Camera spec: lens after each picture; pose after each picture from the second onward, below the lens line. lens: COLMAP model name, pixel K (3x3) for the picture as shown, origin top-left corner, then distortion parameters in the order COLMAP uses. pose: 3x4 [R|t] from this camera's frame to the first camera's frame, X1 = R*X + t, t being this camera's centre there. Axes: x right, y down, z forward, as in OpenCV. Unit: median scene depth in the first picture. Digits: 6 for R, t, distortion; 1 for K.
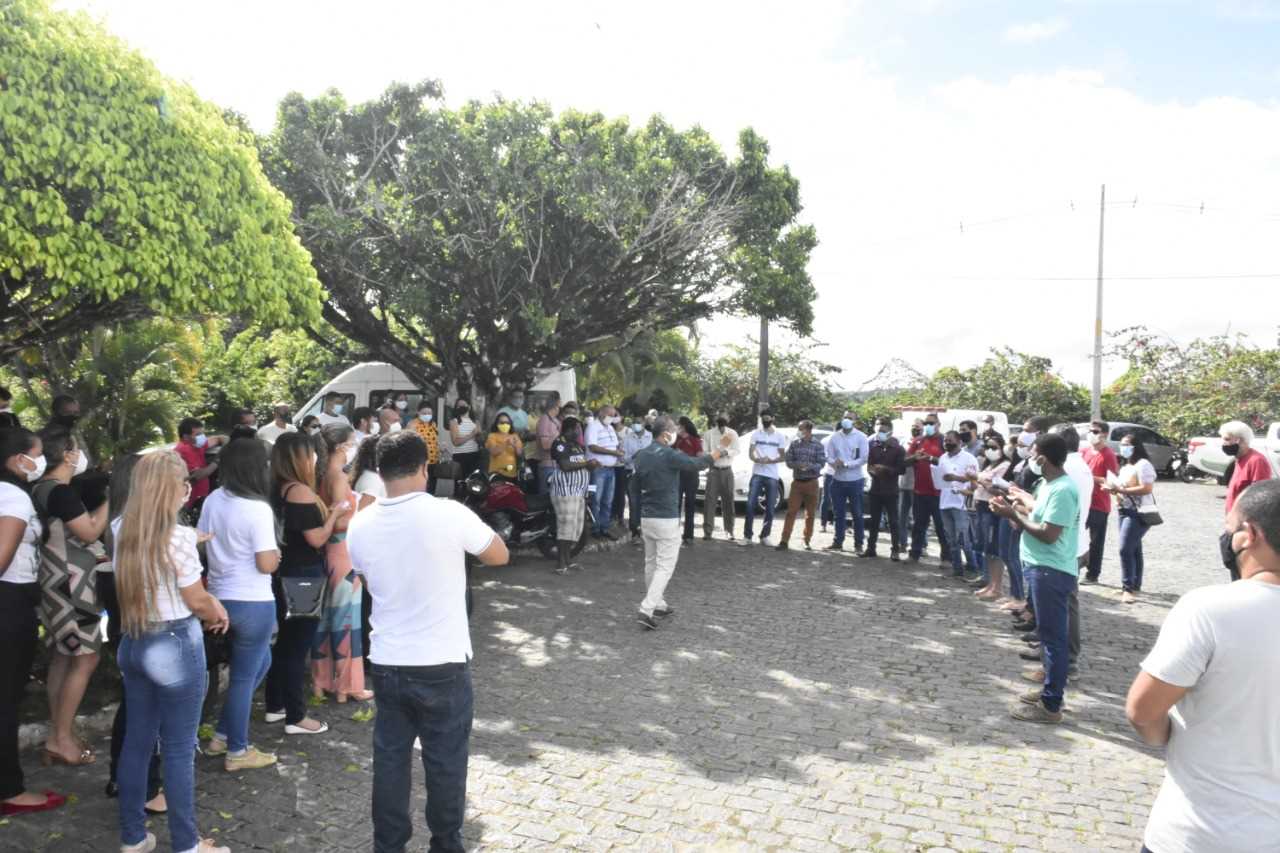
lens RADIAL K [[971.6, 0, 613.4], [0, 971.6, 427.3], [0, 0, 1]] dist [-0.027574, 0.014048]
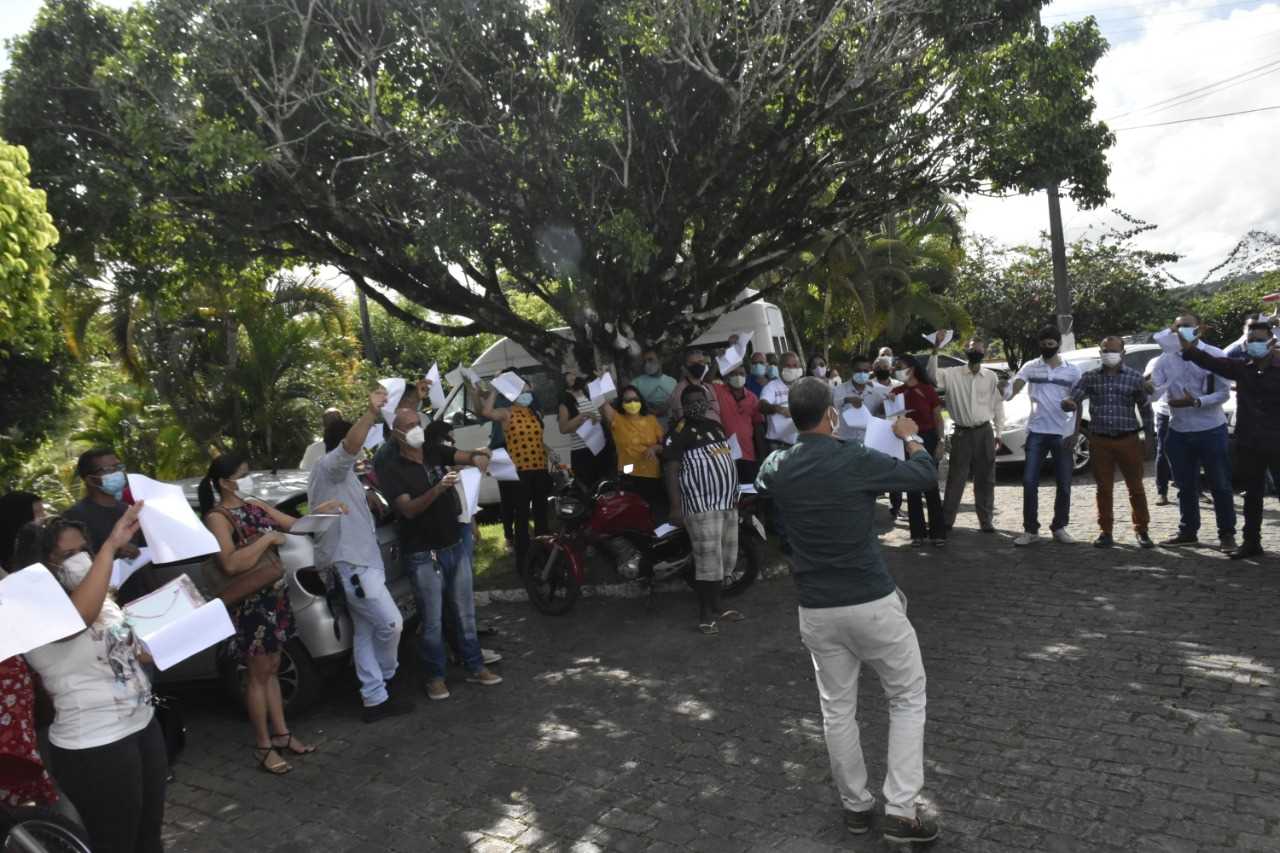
lens RADIAL K [[971.6, 0, 619.9], [0, 971.6, 423.7], [0, 0, 1]] dist [-0.027574, 0.014048]
pose [[0.947508, -0.104107, -0.302310, 0.083315], [0.118690, 0.992471, 0.030222, -0.009120], [0.296887, -0.064517, 0.952731, 0.322544]]
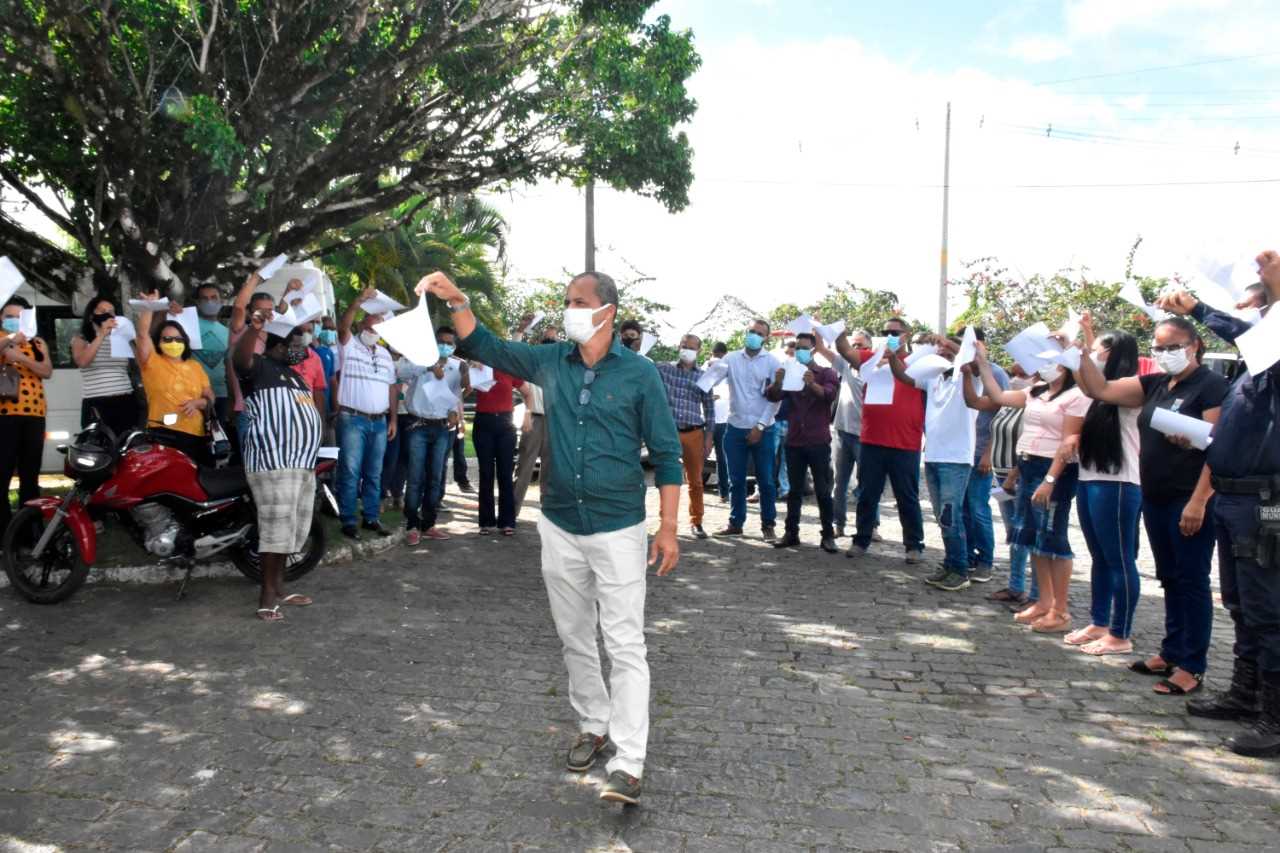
lens RADIAL K [[971.6, 0, 615.7], [0, 971.6, 425.7], [0, 0, 1]] dist [-0.027574, 0.014048]
pose [[0.979745, -0.024922, 0.198691, 0.024730], [0.016744, 0.998946, 0.042737, 0.023637], [-0.199547, -0.038544, 0.979130, 0.381783]]
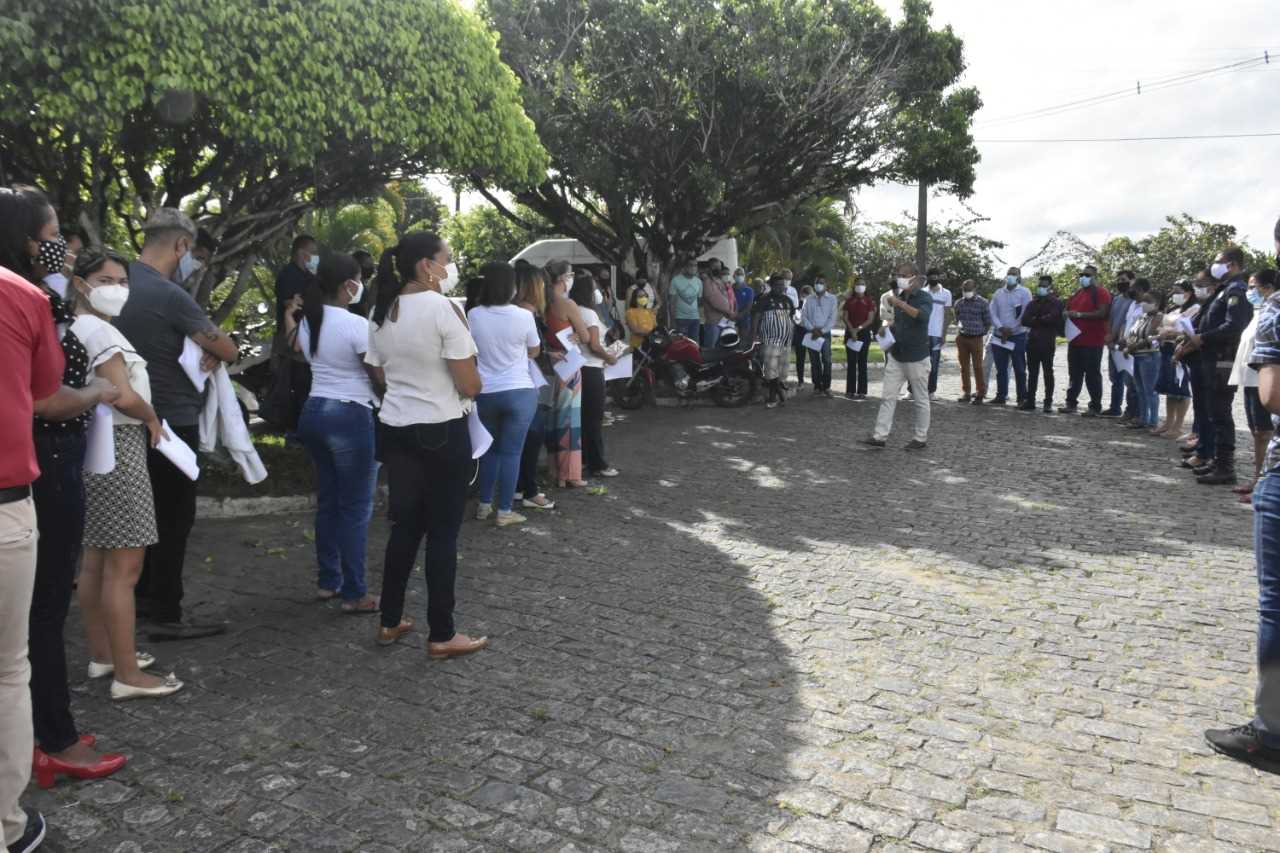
lens RADIAL K [[971.6, 0, 609.3], [0, 971.6, 424.4], [0, 0, 1]] dist [-0.027574, 0.014048]
pose [[0.988084, -0.001784, -0.153908, -0.020233], [0.017876, 0.994496, 0.103238, 0.035136], [0.152876, -0.104759, 0.982677, -0.100282]]
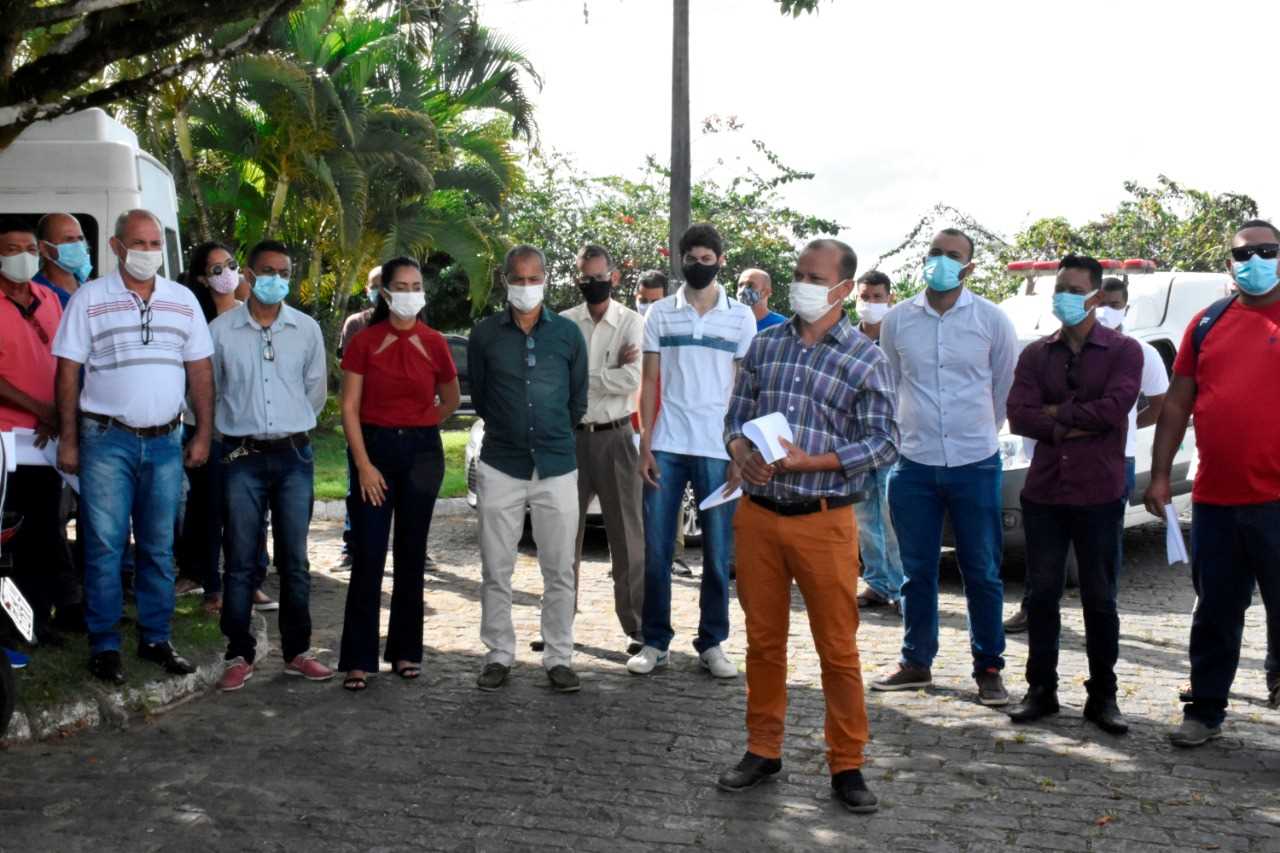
lens RADIAL K [[1610.8, 0, 590.5], [0, 1610.8, 421.4], [0, 0, 1]] dist [-0.017835, 0.000000]
pose [[0.995482, -0.016972, 0.093421, 0.081589], [0.013720, 0.999281, 0.035345, 0.023315], [-0.093953, -0.033904, 0.994999, 0.503836]]
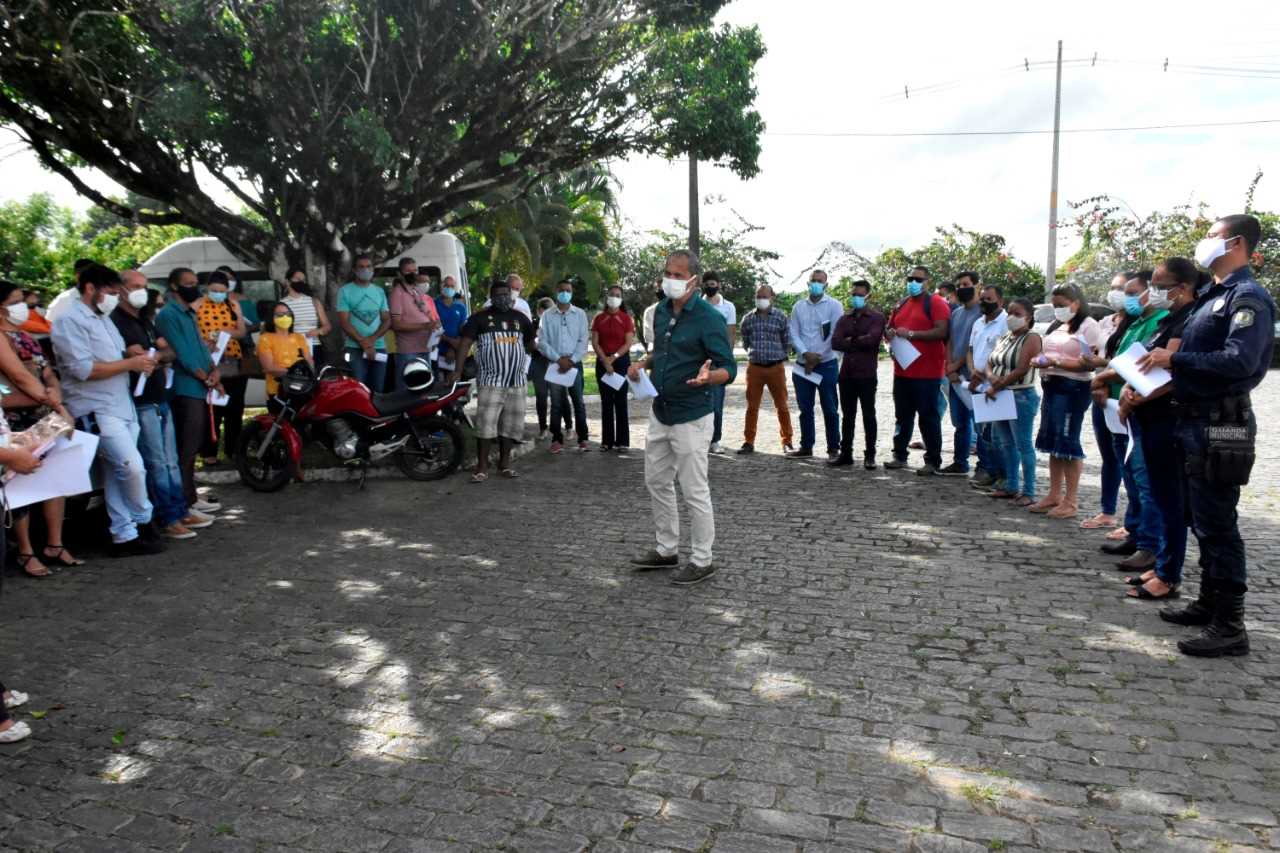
lens RADIAL K [[971.6, 0, 616.8], [0, 971.6, 424.6], [0, 0, 1]] dist [-0.027574, 0.014048]
pose [[0.996715, -0.038298, 0.071355, 0.032796], [0.031693, 0.995301, 0.091492, 0.028469], [-0.074524, -0.088930, 0.993246, 0.239513]]
